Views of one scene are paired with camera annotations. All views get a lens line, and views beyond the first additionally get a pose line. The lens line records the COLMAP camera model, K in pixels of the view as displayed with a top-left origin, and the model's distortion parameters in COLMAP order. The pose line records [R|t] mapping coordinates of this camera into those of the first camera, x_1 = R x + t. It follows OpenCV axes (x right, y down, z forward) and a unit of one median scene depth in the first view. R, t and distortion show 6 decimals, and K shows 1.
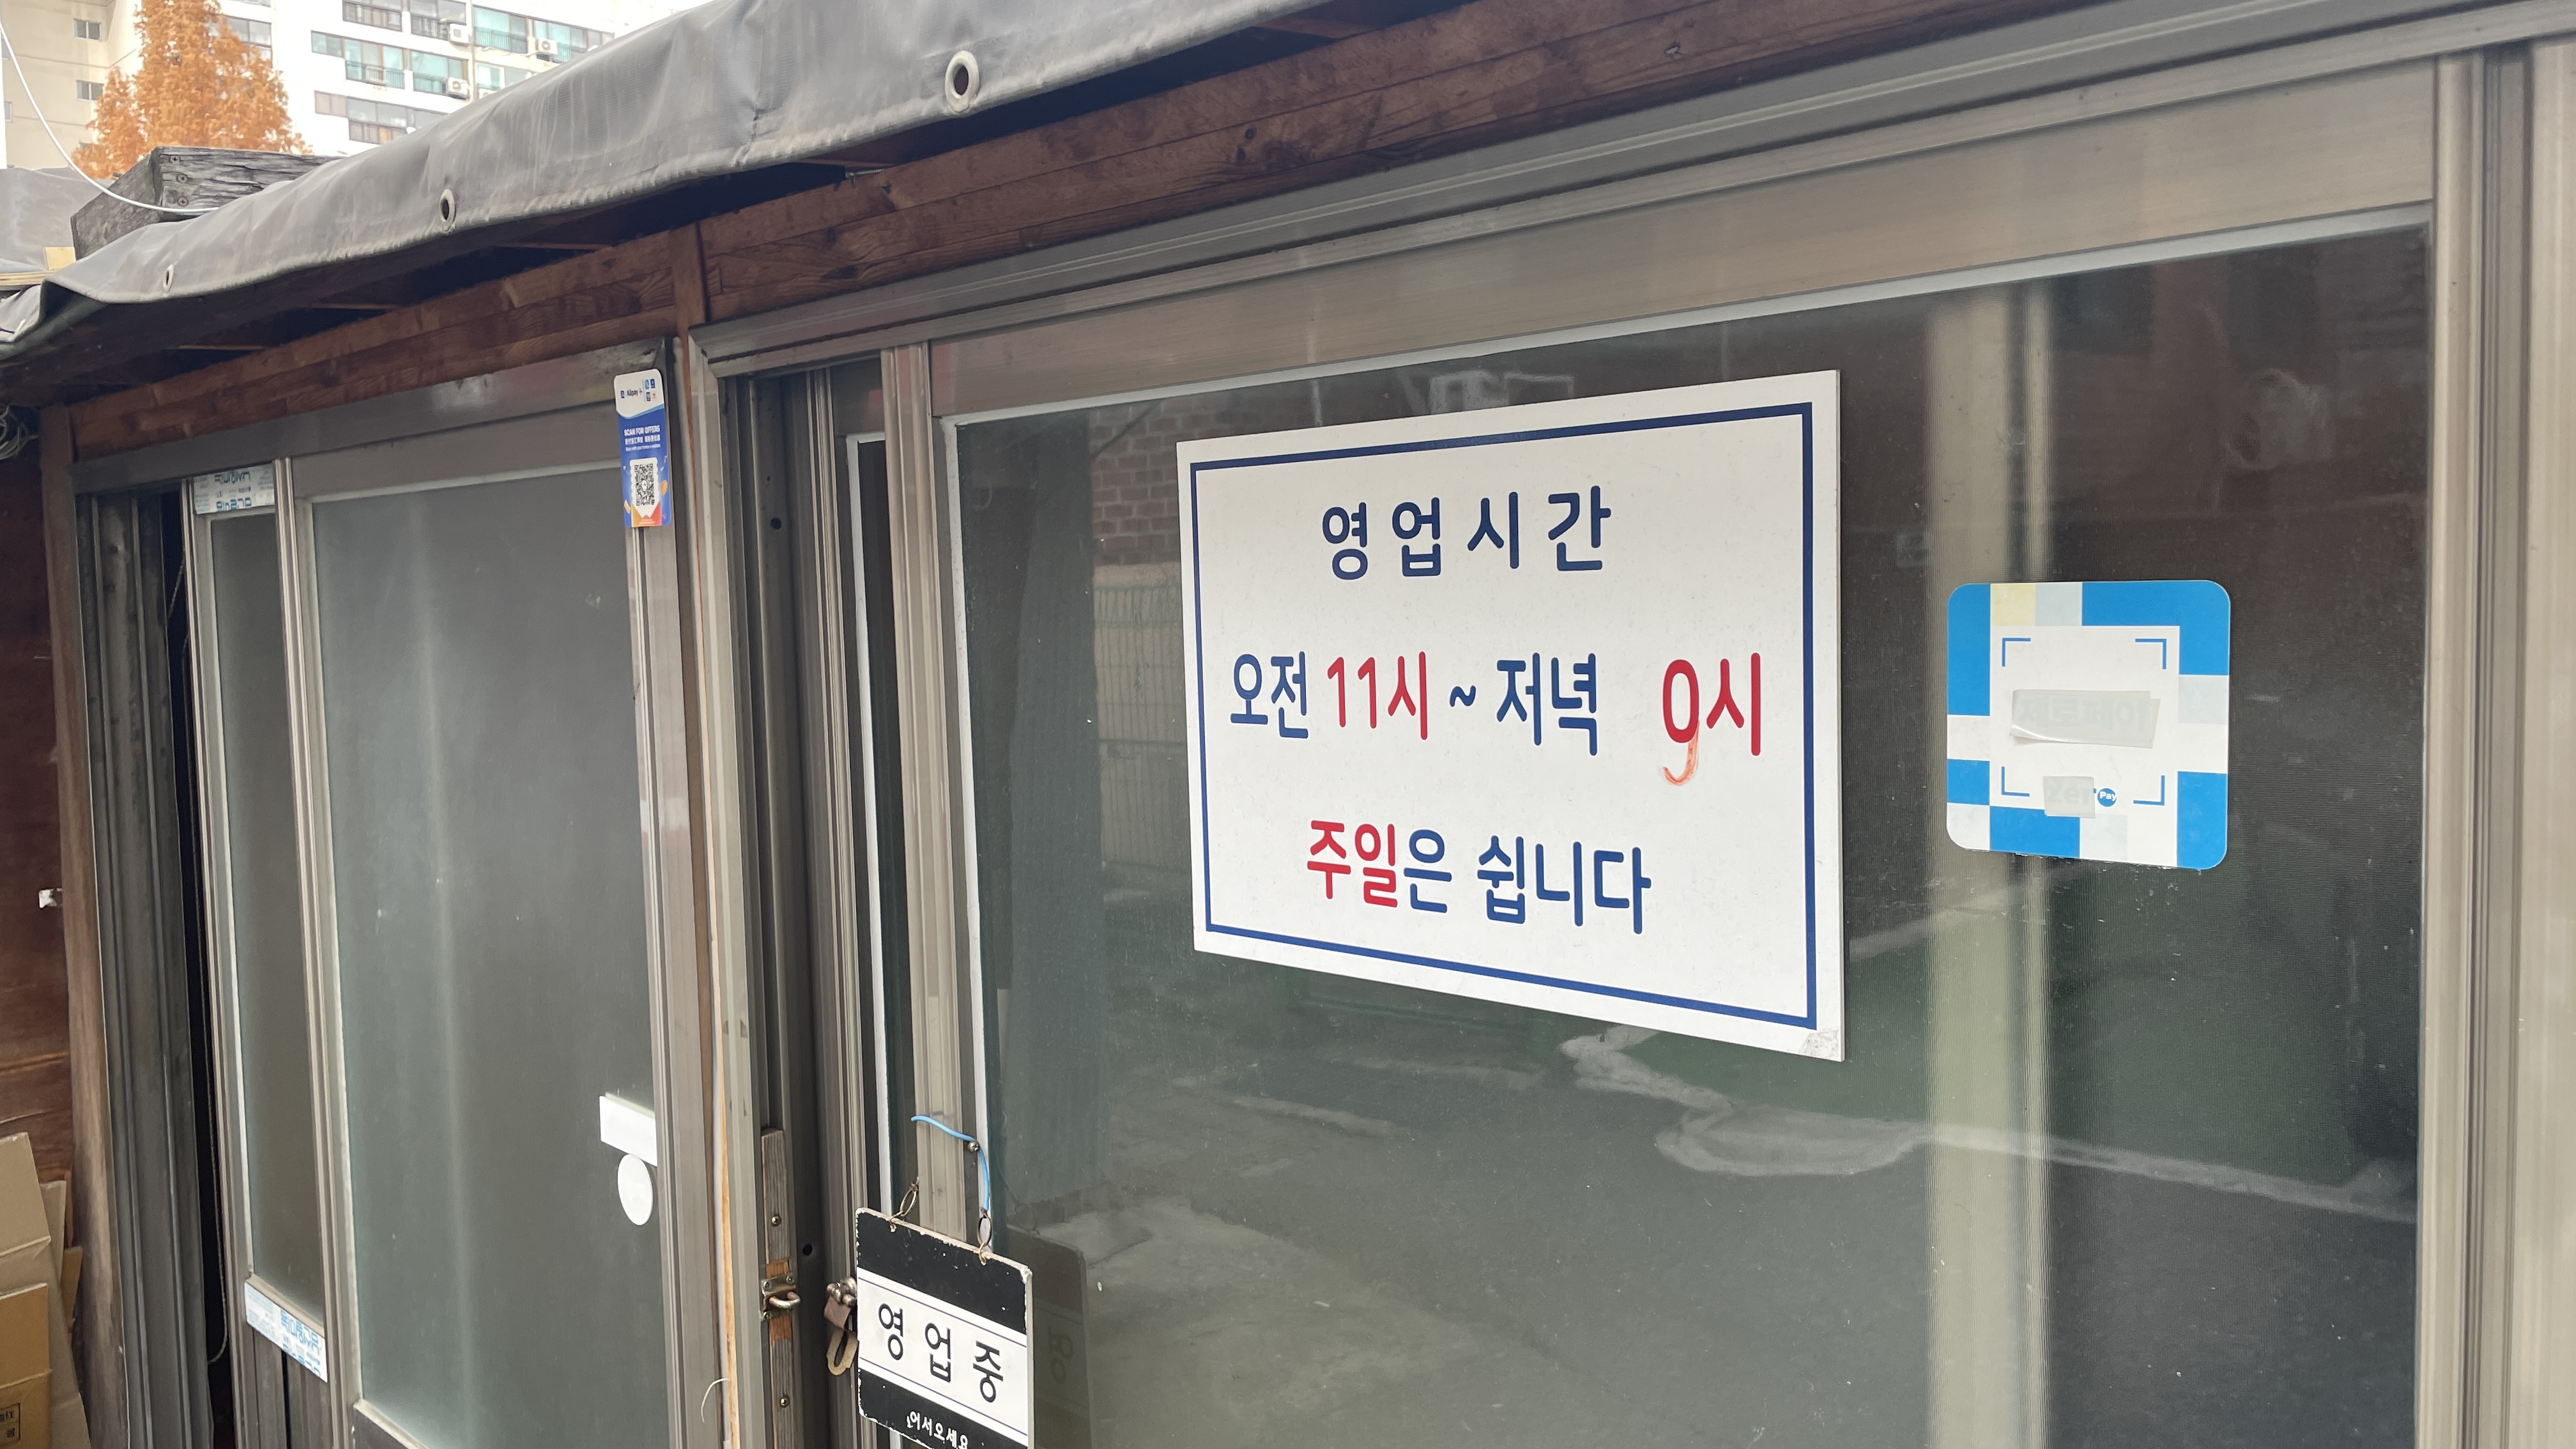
lens RADIAL K [[1928.7, 0, 1288.0], [0, 1928.7, 724.5], [0, 0, 1]] dist [0.077039, -0.095117]
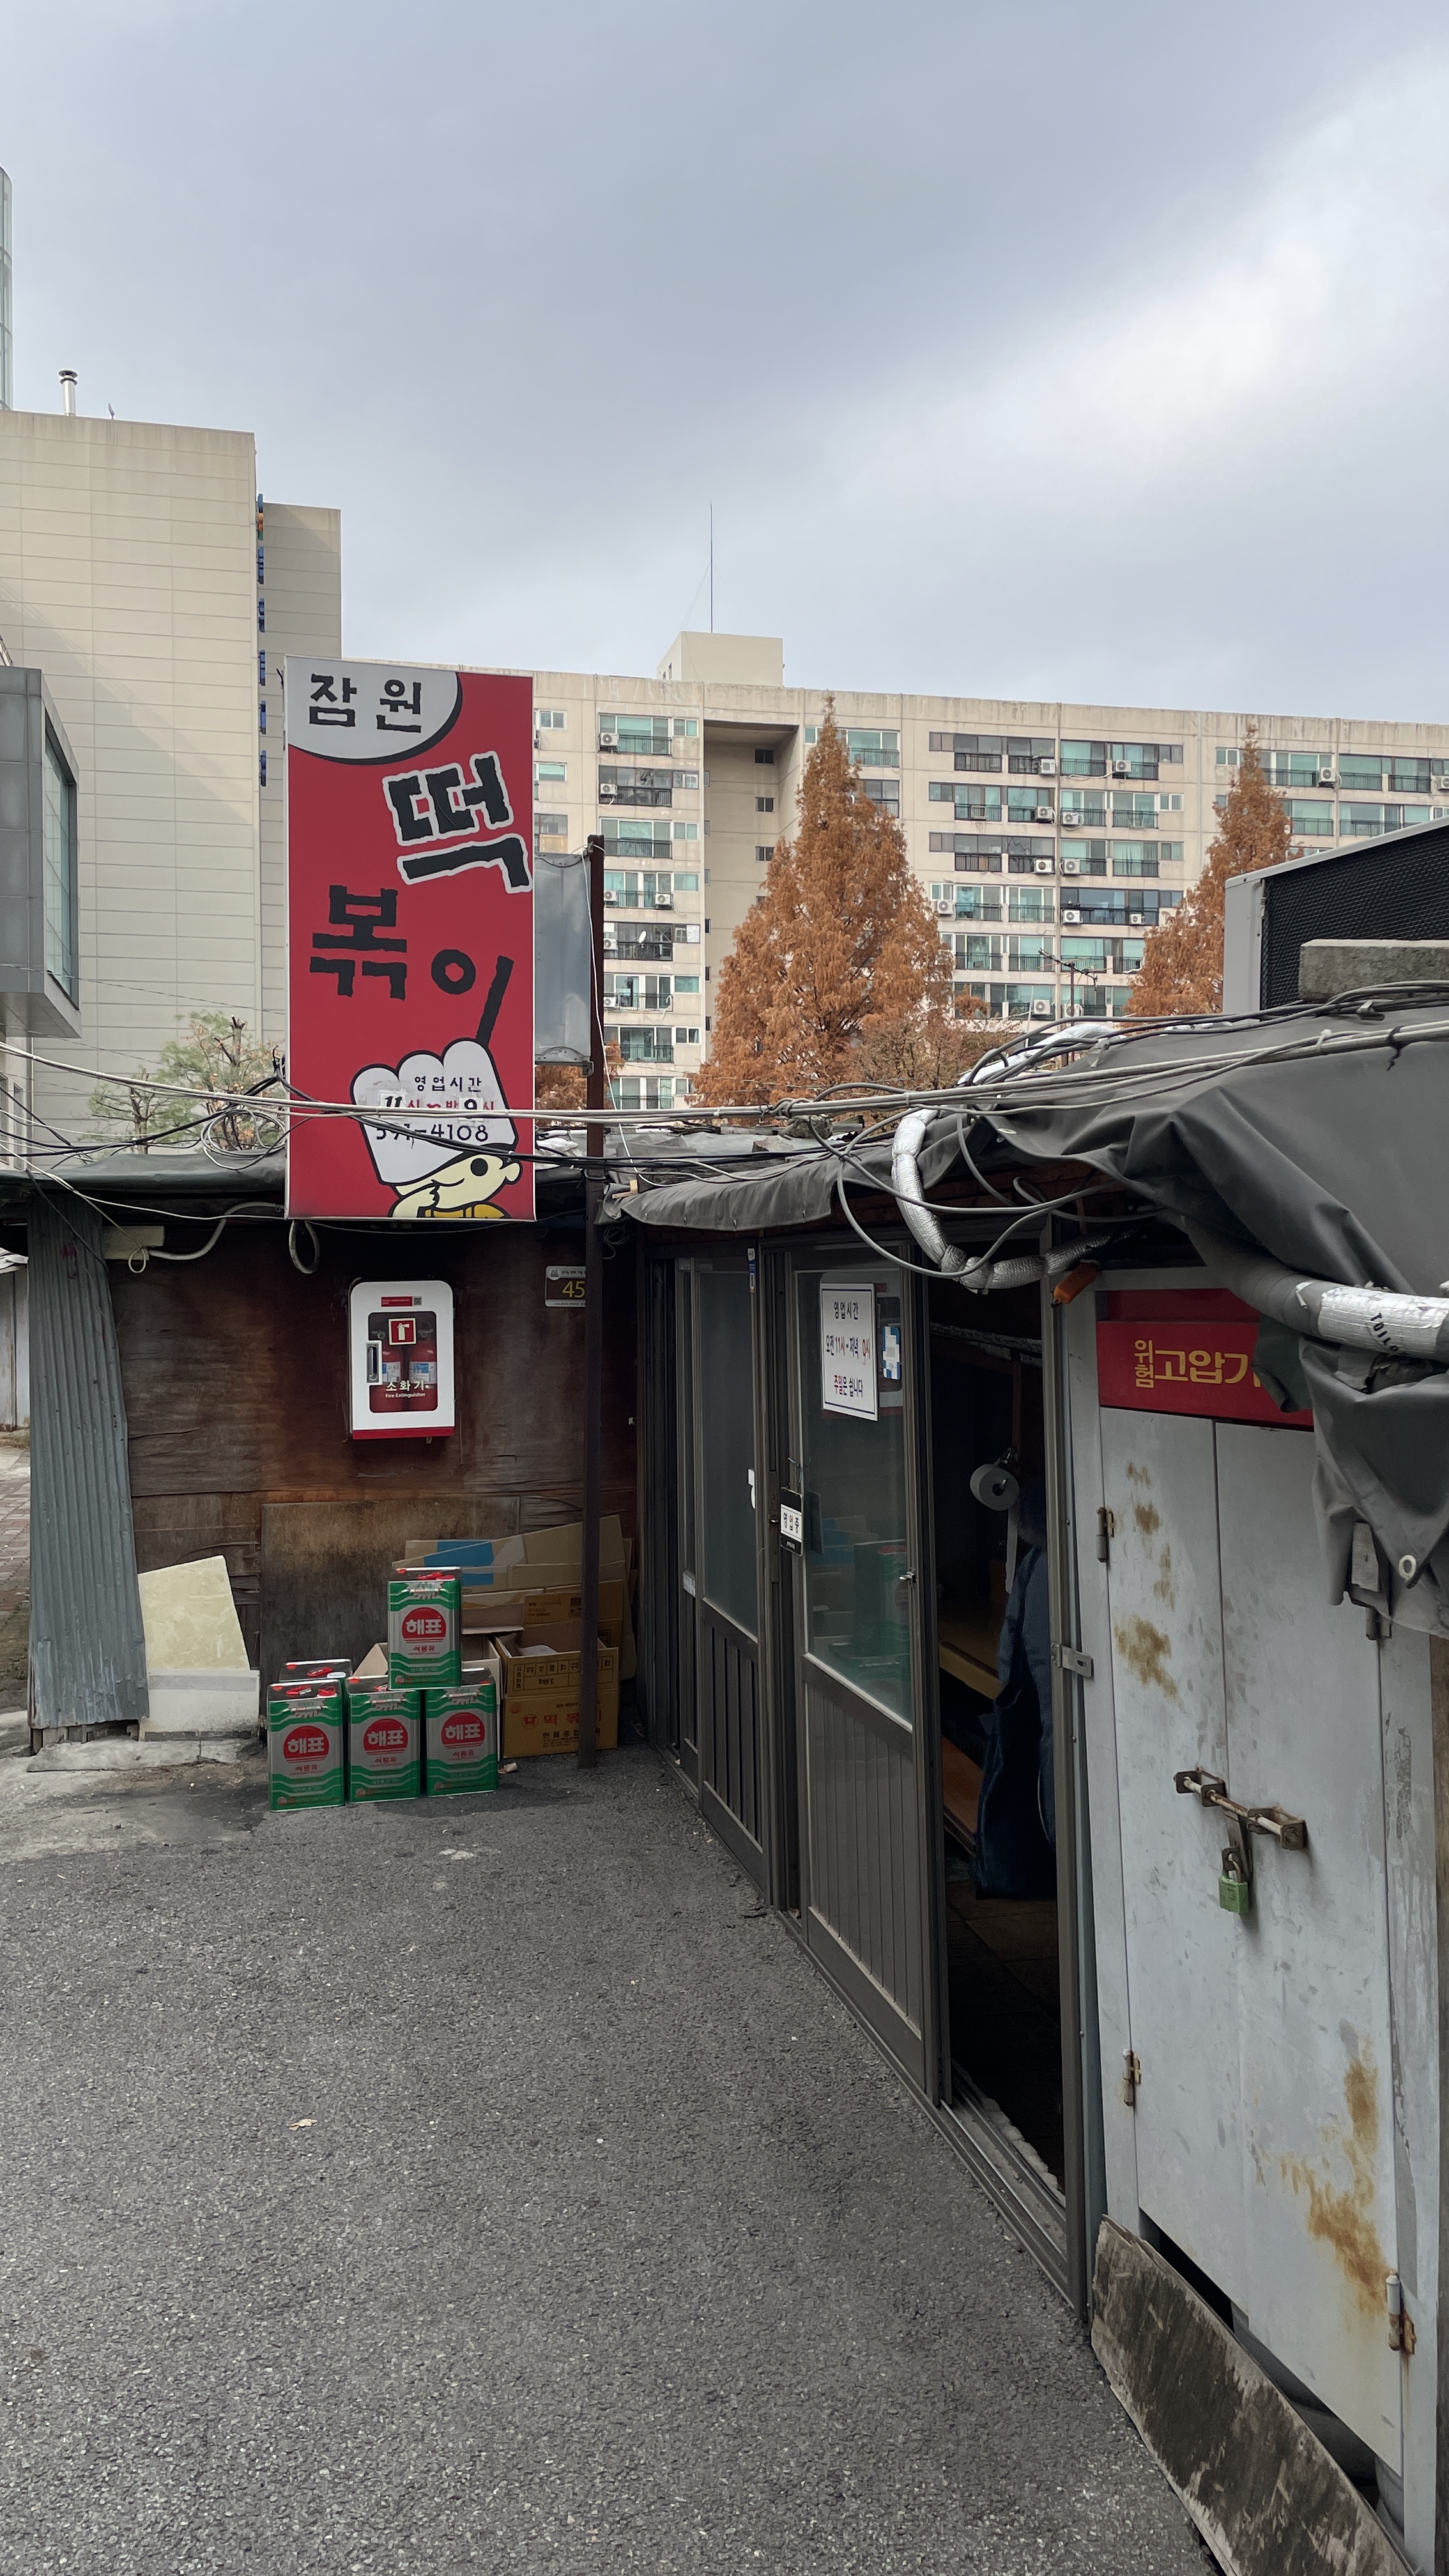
lens RADIAL K [[1928.7, 0, 724.5], [0, 1928.7, 1288.0], [0, 0, 1]] dist [0.077039, -0.095117]
pose [[0.845605, 0.015063, -0.533597, 0.021175], [-0.043509, 0.998221, -0.040770, 0.000470], [0.532034, 0.057691, 0.844755, -0.027813]]
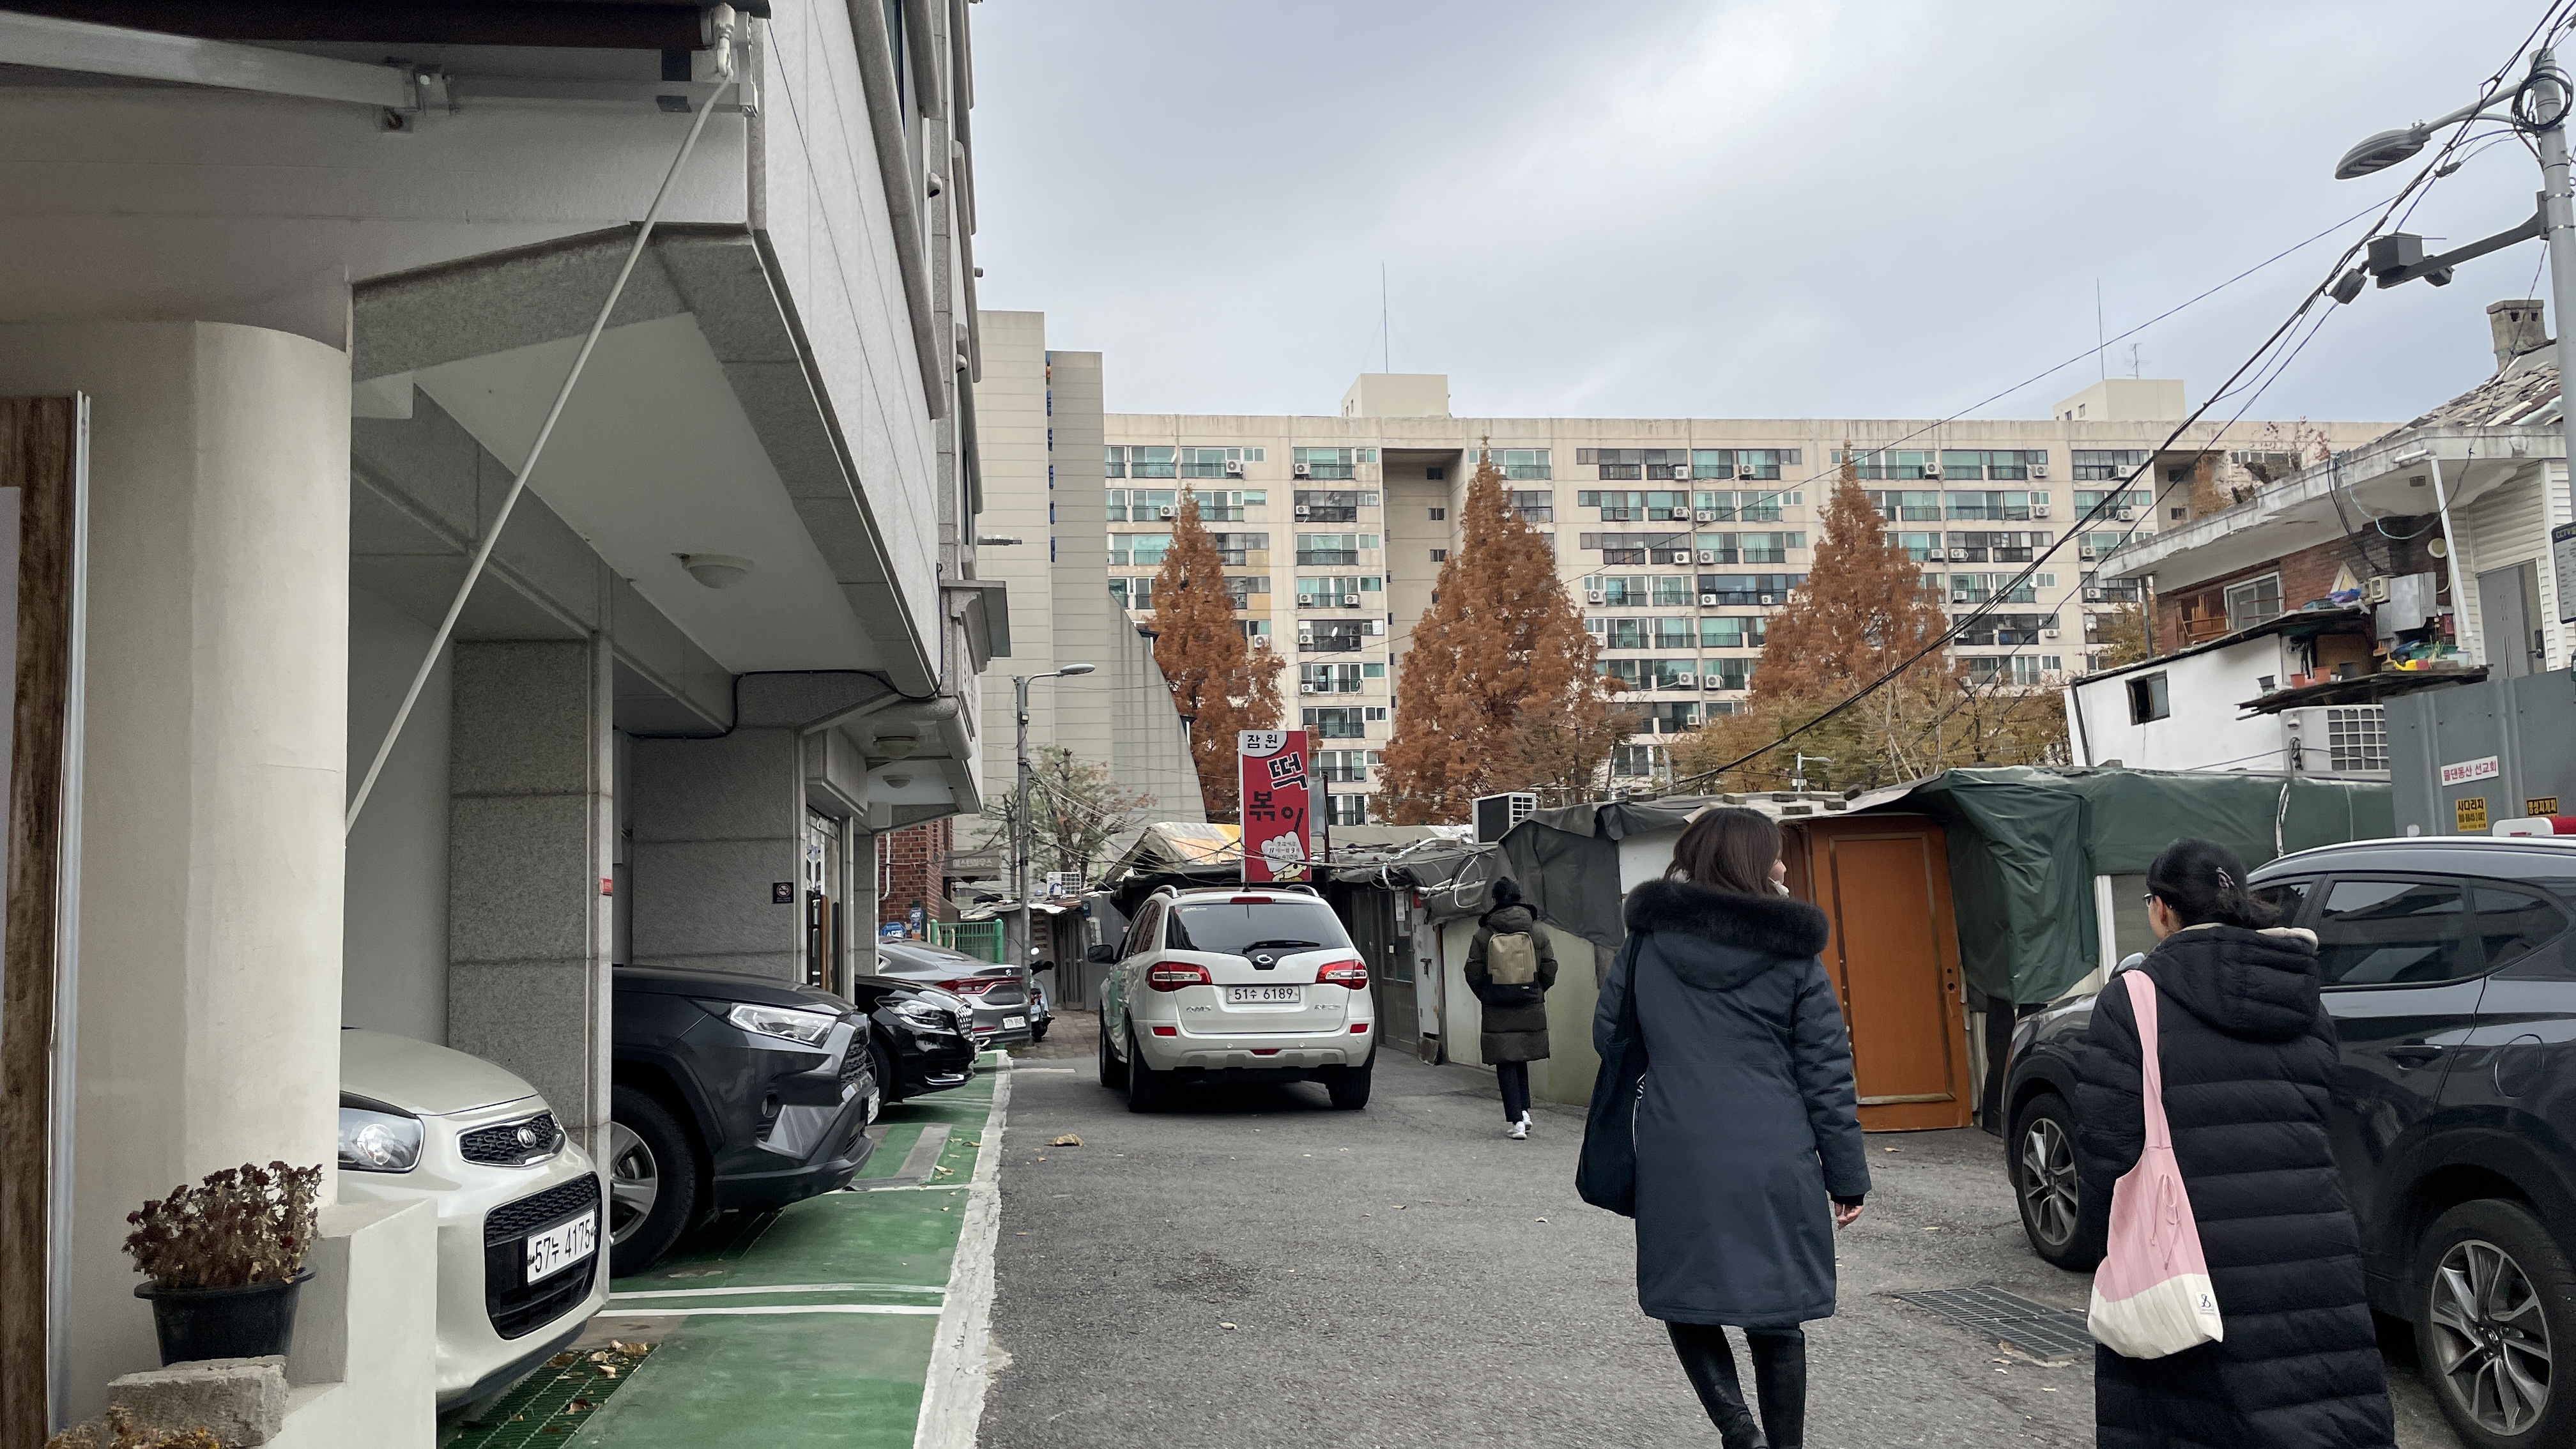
lens RADIAL K [[1928.7, 0, 1288.0], [0, 1928.7, 724.5], [0, 0, 1]] dist [0.077039, -0.095117]
pose [[0.805719, -0.072045, -0.587899, 0.116103], [-0.021179, 0.988435, -0.150156, 0.012064], [0.591919, 0.133435, 0.794876, -0.164369]]
